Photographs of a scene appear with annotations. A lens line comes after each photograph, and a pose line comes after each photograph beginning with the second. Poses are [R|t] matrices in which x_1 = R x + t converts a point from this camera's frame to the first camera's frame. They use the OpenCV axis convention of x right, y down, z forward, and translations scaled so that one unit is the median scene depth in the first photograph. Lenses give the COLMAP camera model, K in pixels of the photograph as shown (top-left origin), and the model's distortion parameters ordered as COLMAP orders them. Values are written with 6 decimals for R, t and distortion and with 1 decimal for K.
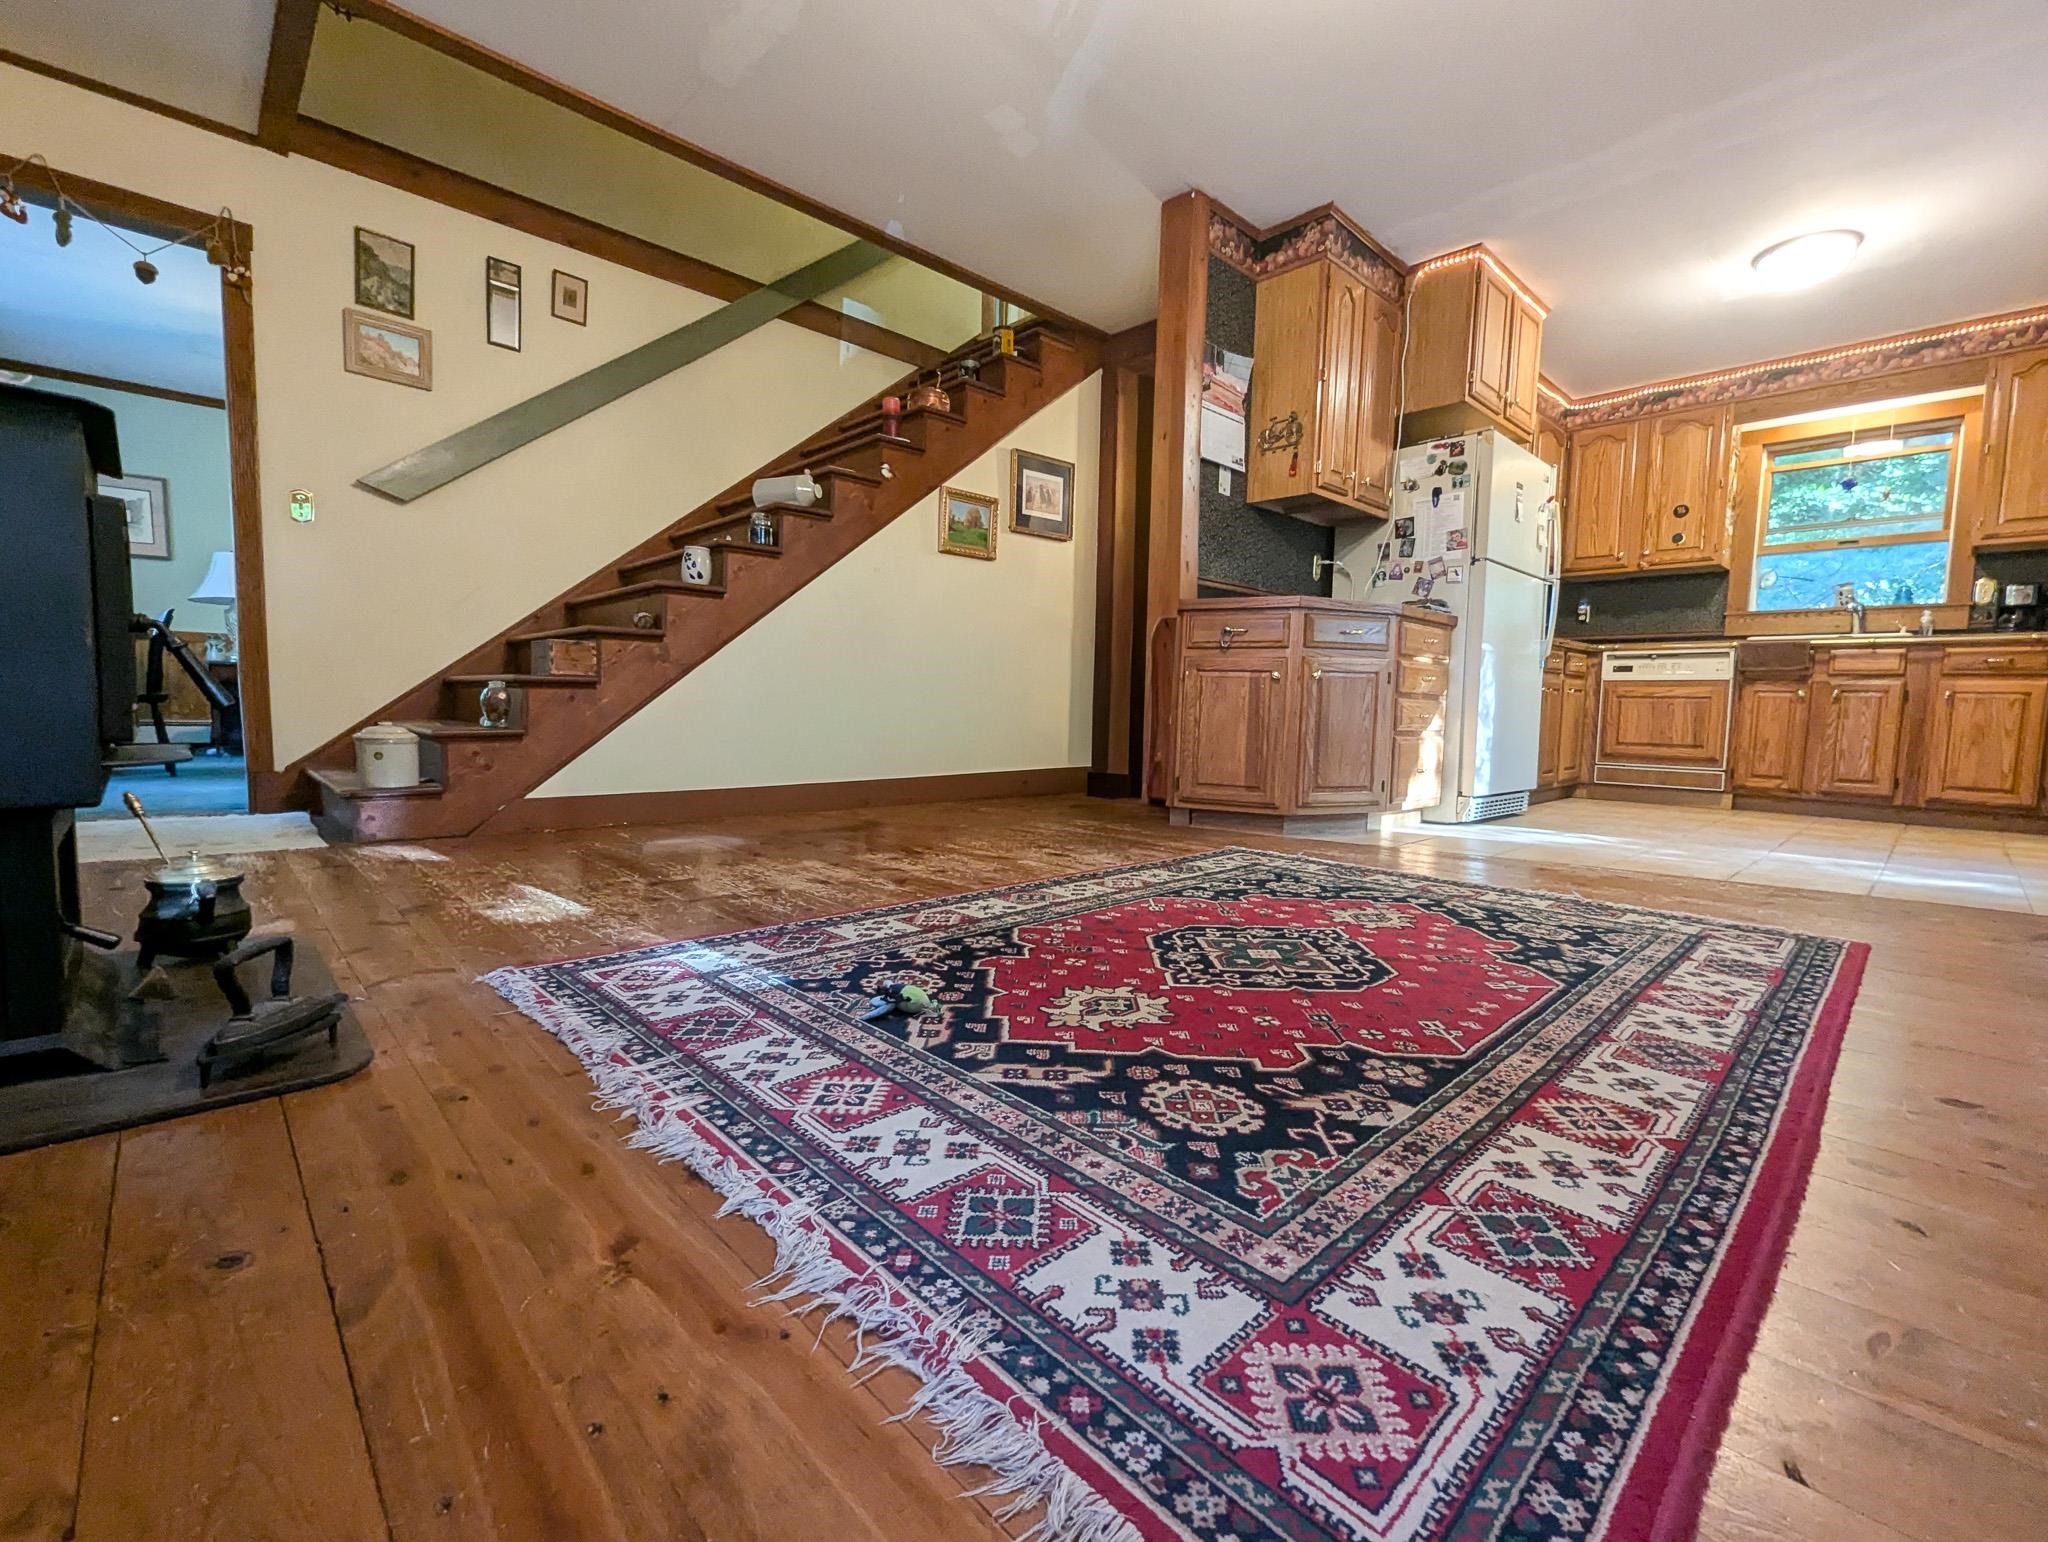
lens RADIAL K [[864.8, 0, 1058.0], [0, 864.8, 772.3], [0, 0, 1]] dist [0.001651, -0.000124]
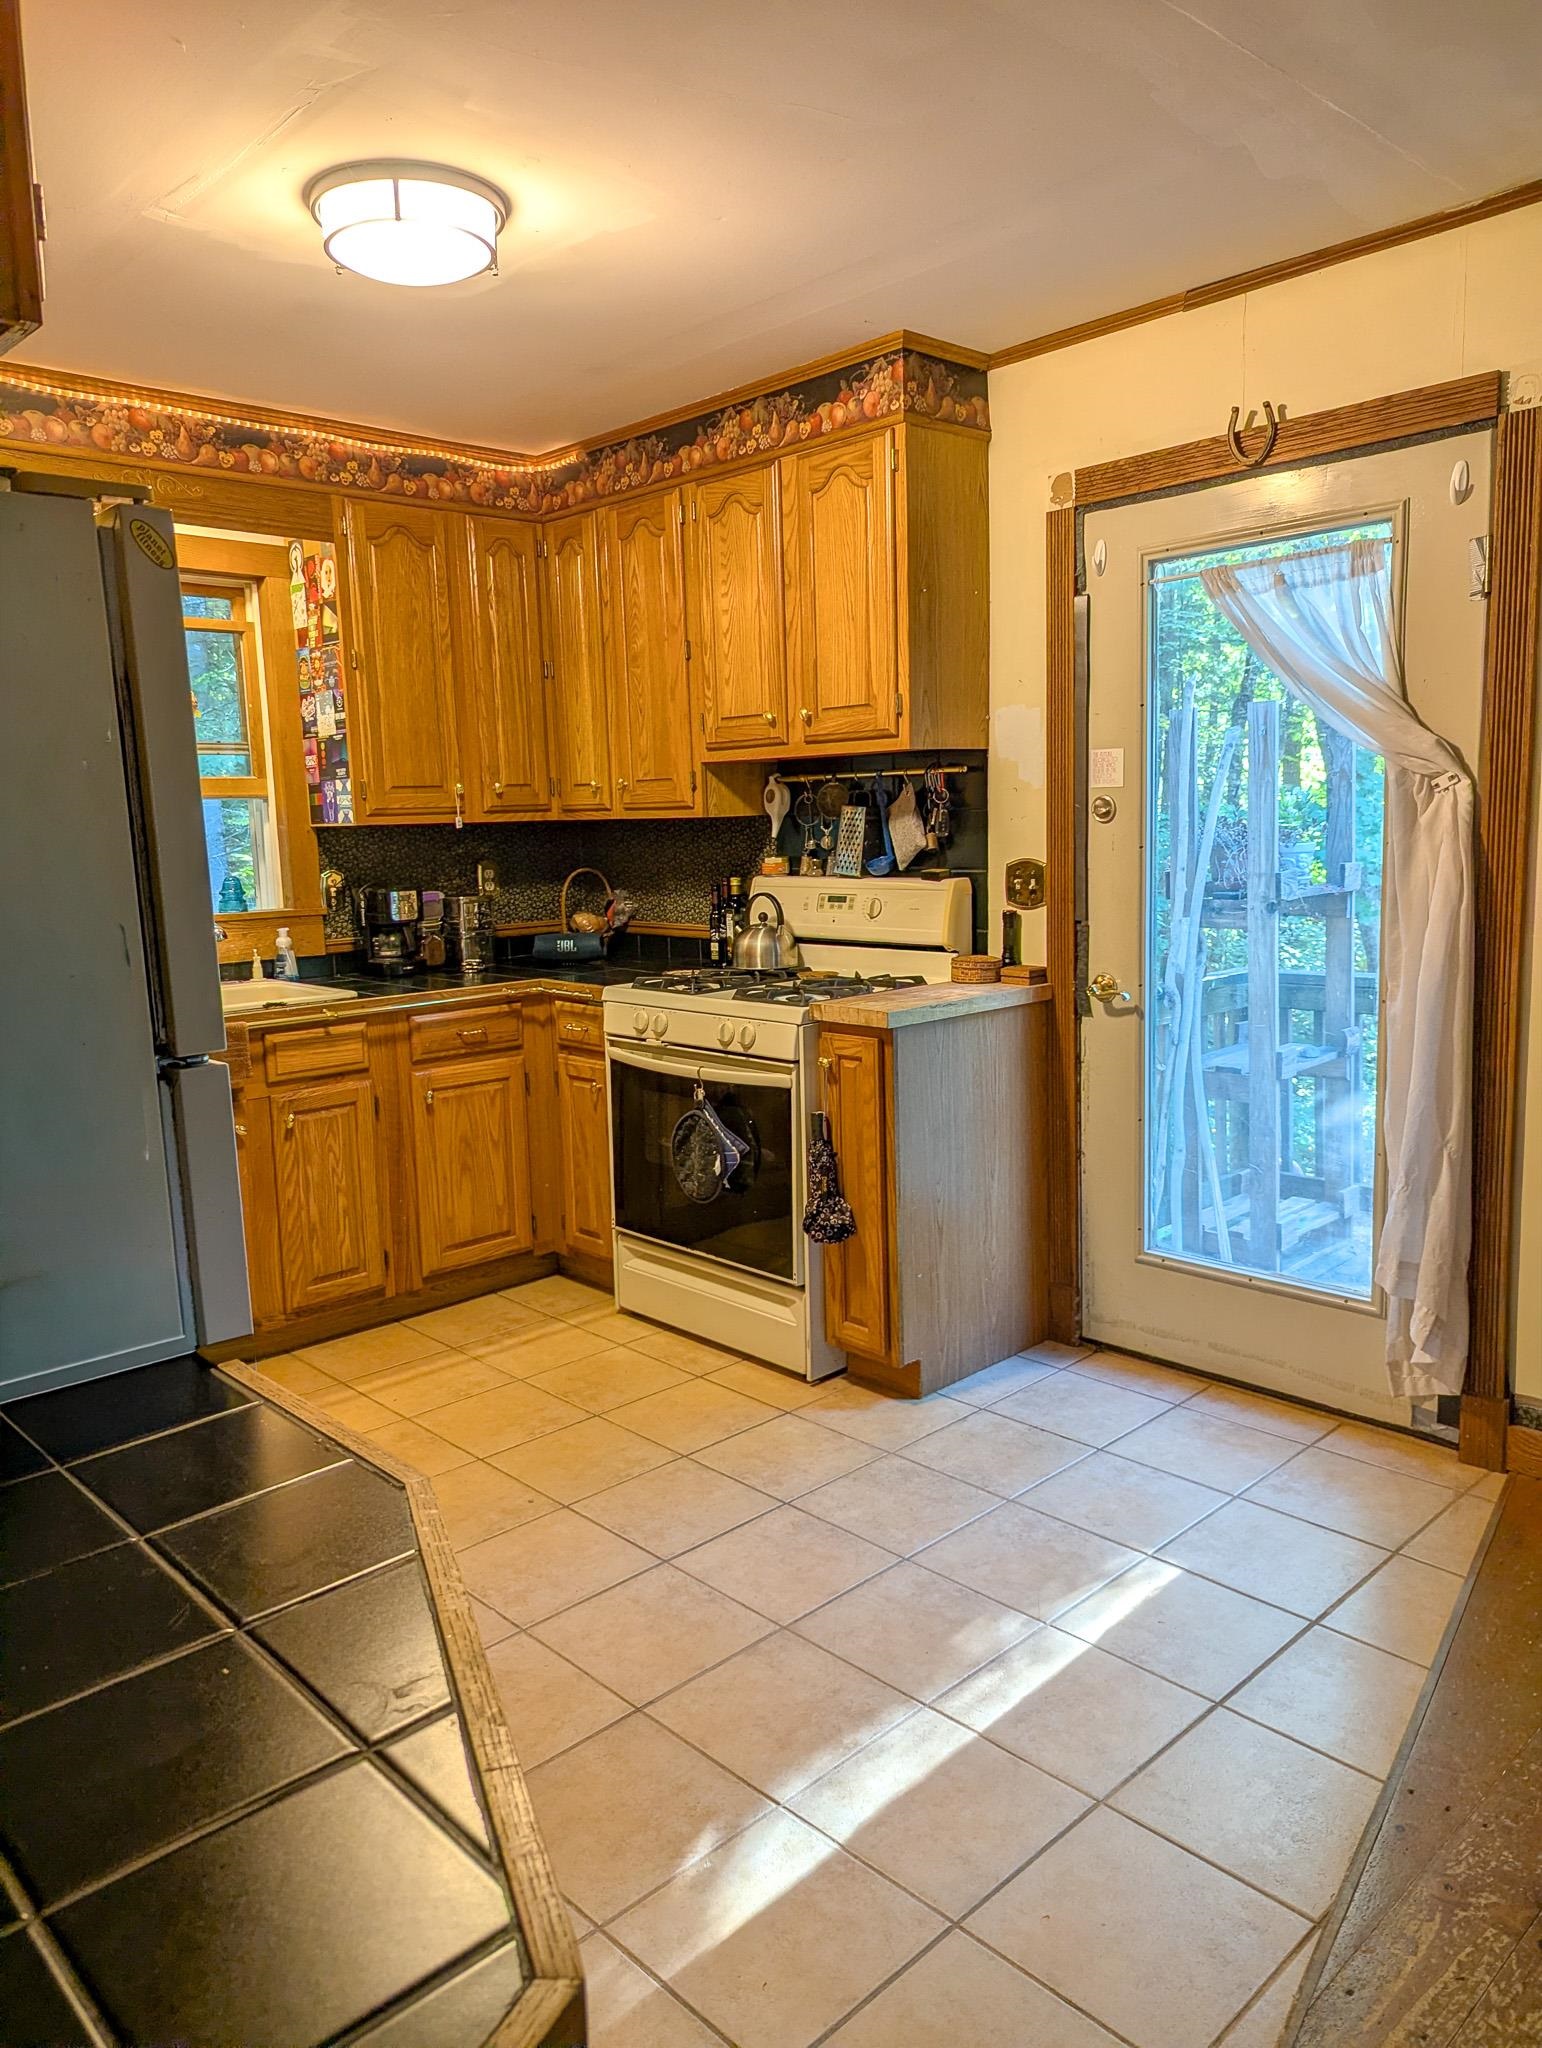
lens RADIAL K [[1404.4, 0, 716.1], [0, 1404.4, 1034.5], [0, 0, 1]] dist [0.045655, -0.010266]
pose [[0.049912, -0.178984, 0.982585, 0.116596], [0.117006, 0.978085, 0.172220, -0.263326], [-0.991876, 0.106373, 0.069761, 0.719842]]
